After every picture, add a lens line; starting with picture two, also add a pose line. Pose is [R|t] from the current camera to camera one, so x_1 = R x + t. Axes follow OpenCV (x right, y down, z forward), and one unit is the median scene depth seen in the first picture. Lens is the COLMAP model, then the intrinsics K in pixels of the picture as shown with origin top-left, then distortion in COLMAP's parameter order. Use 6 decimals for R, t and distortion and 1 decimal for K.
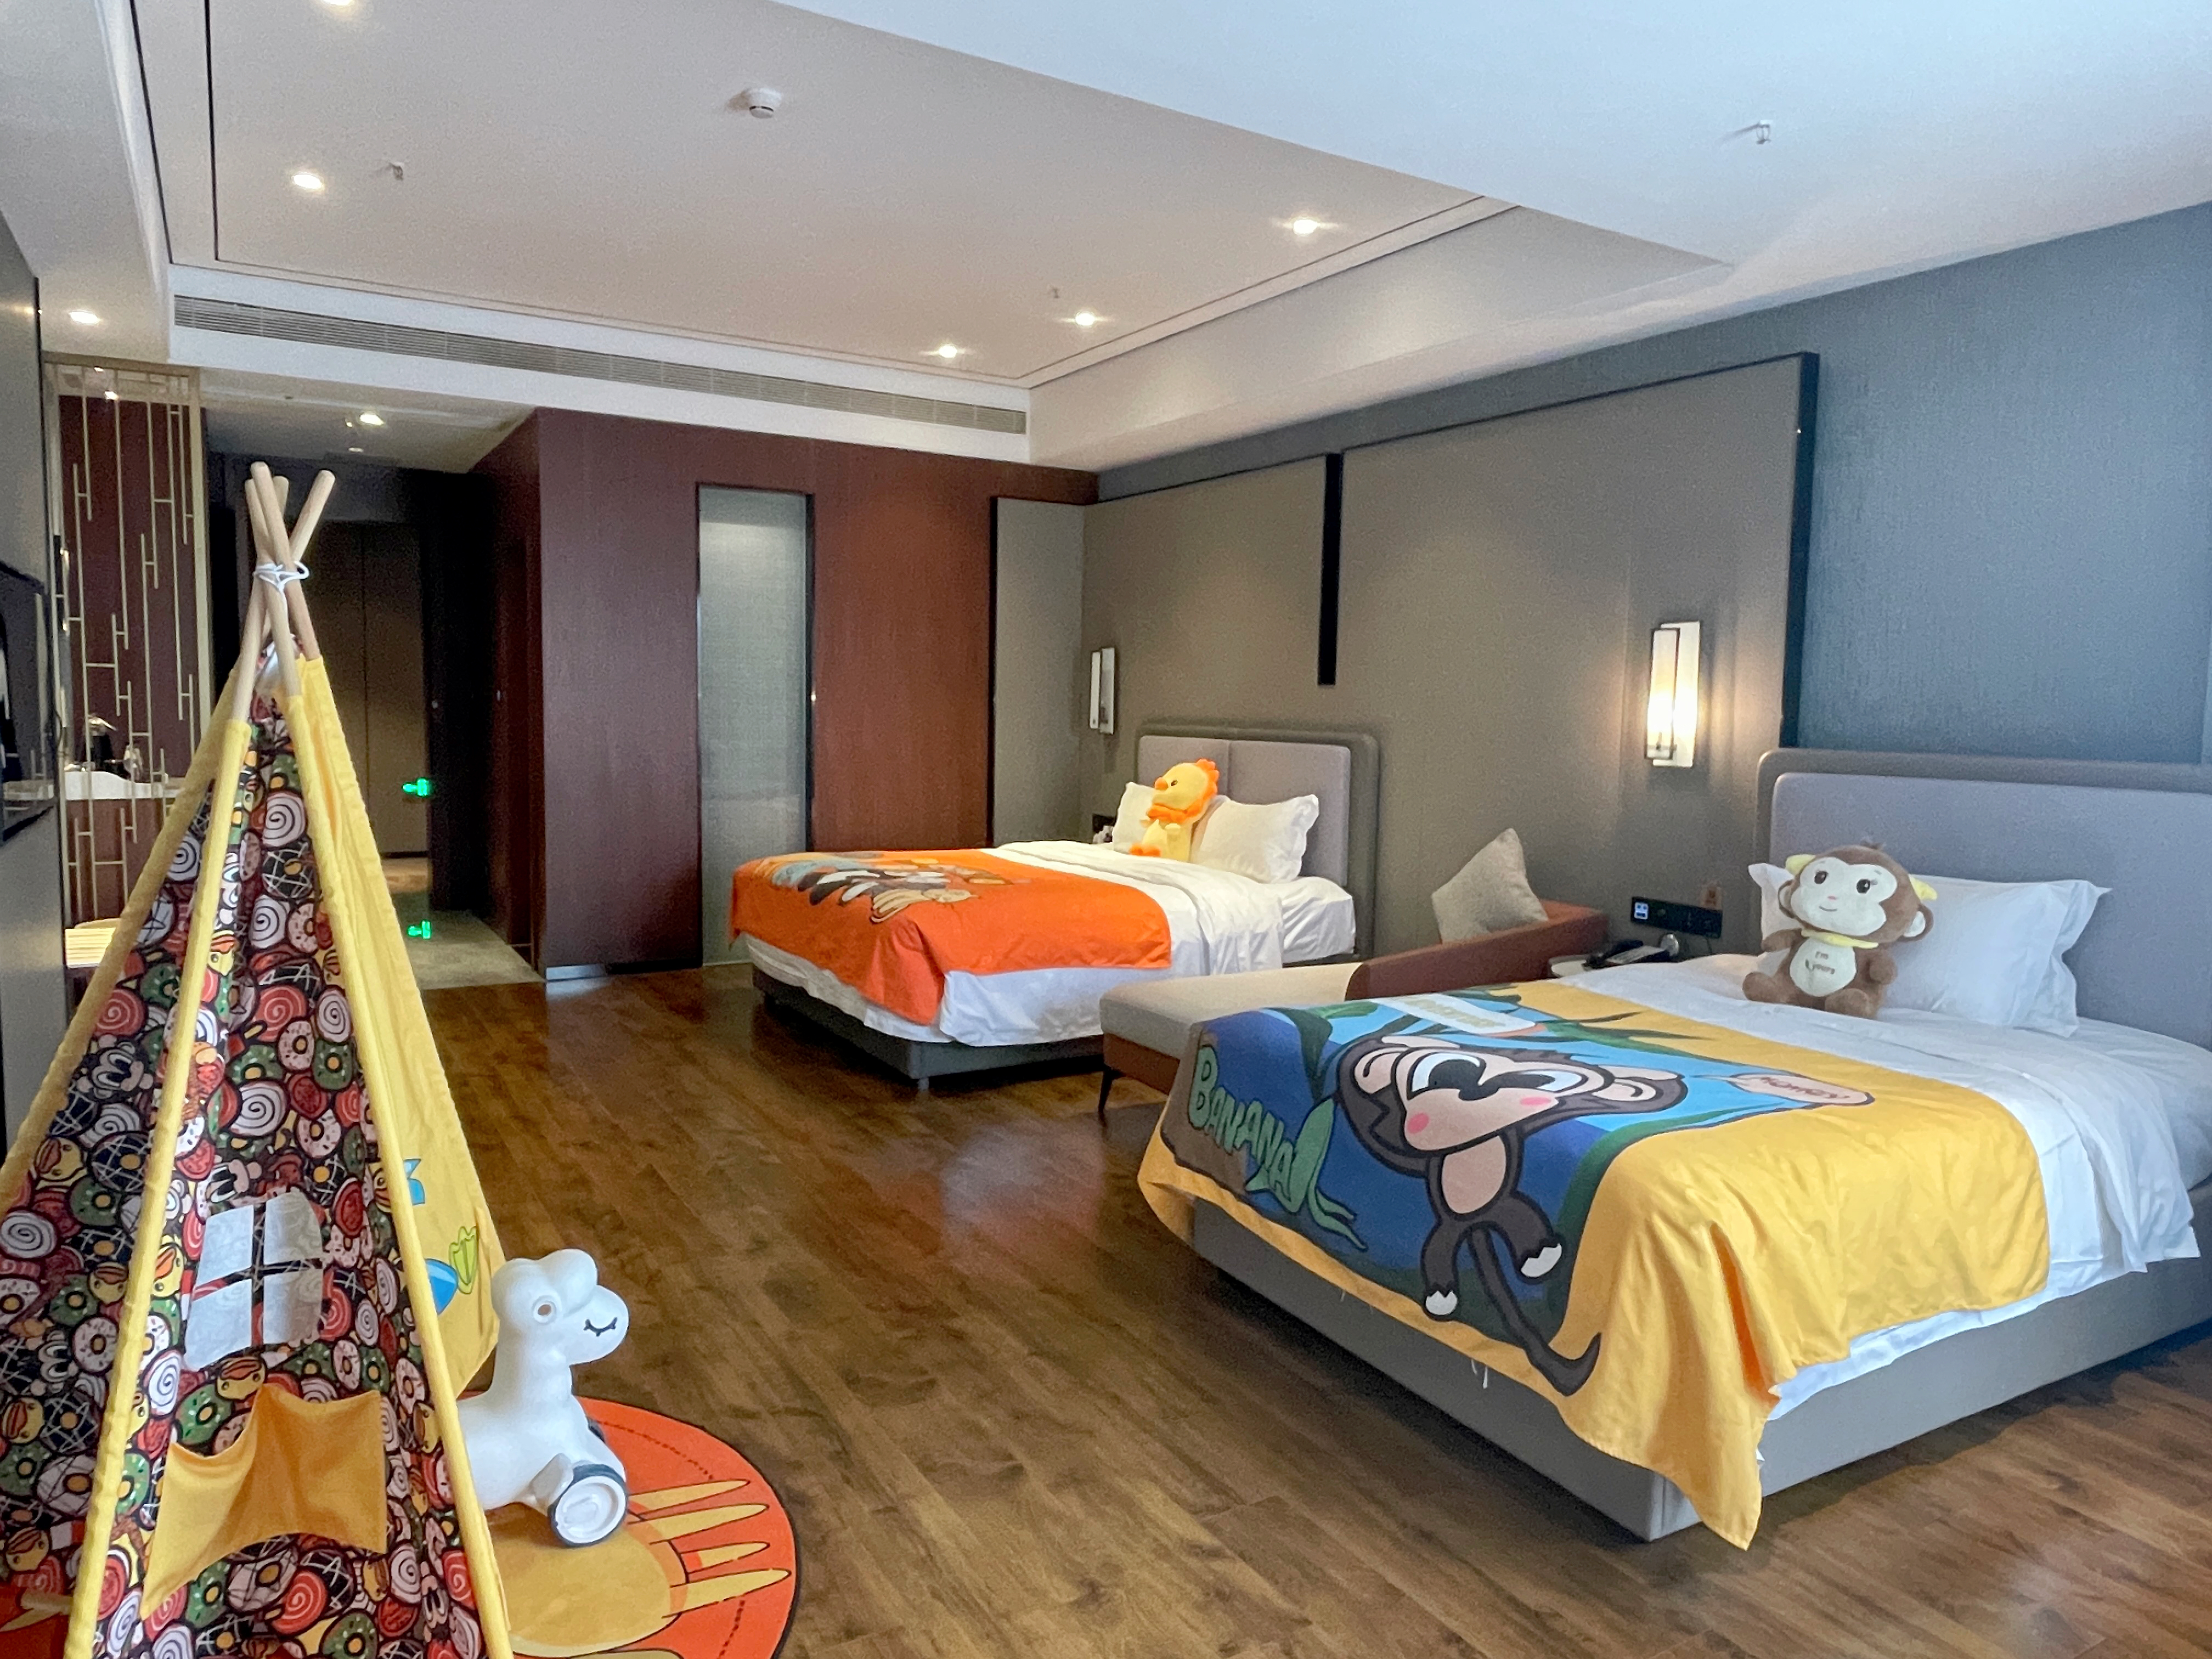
lens RADIAL K [[1424.8, 0, 1106.0], [0, 1424.8, 829.5], [0, 0, 1]] dist [-0.008682, 0.000243]
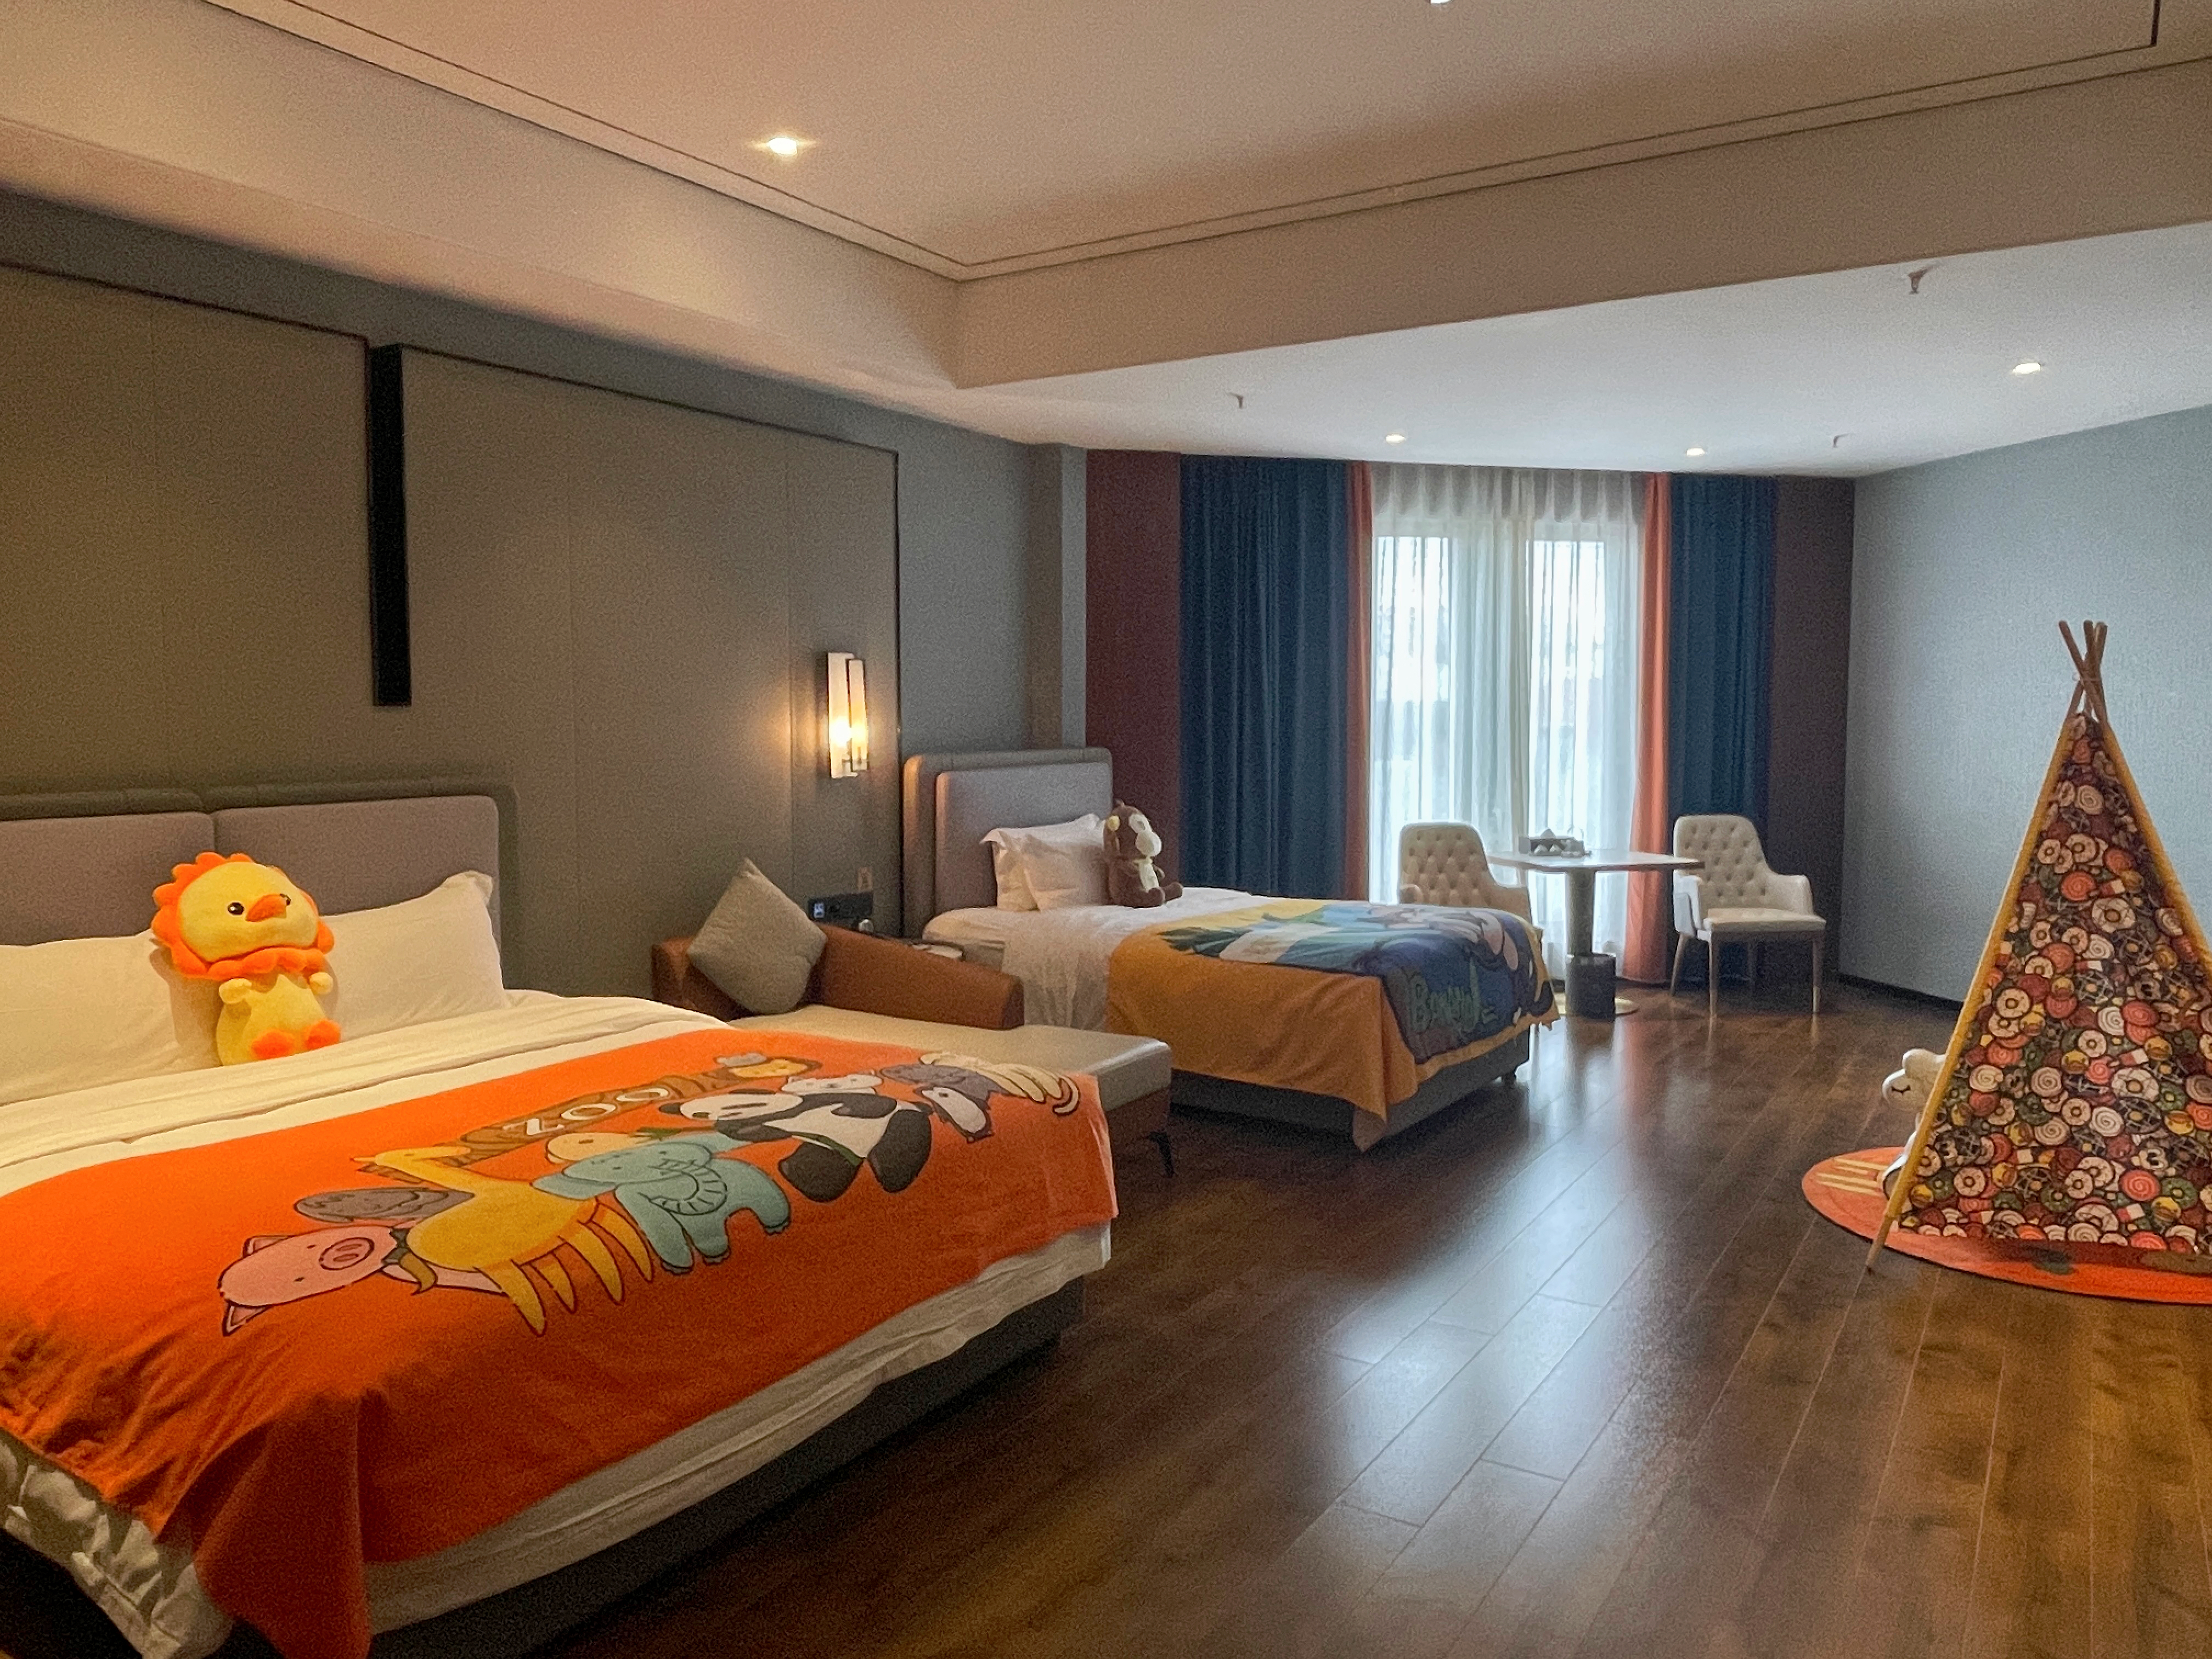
lens RADIAL K [[1542.8, 0, 1106.0], [0, 1542.8, 829.5], [0, 0, 1]] dist [-0.003051, -0.001480]
pose [[-0.443331, -0.090524, 0.891775, -1.022399], [0.070683, 0.988259, 0.135458, -0.197579], [-0.893567, 0.123086, -0.431727, 1.701896]]
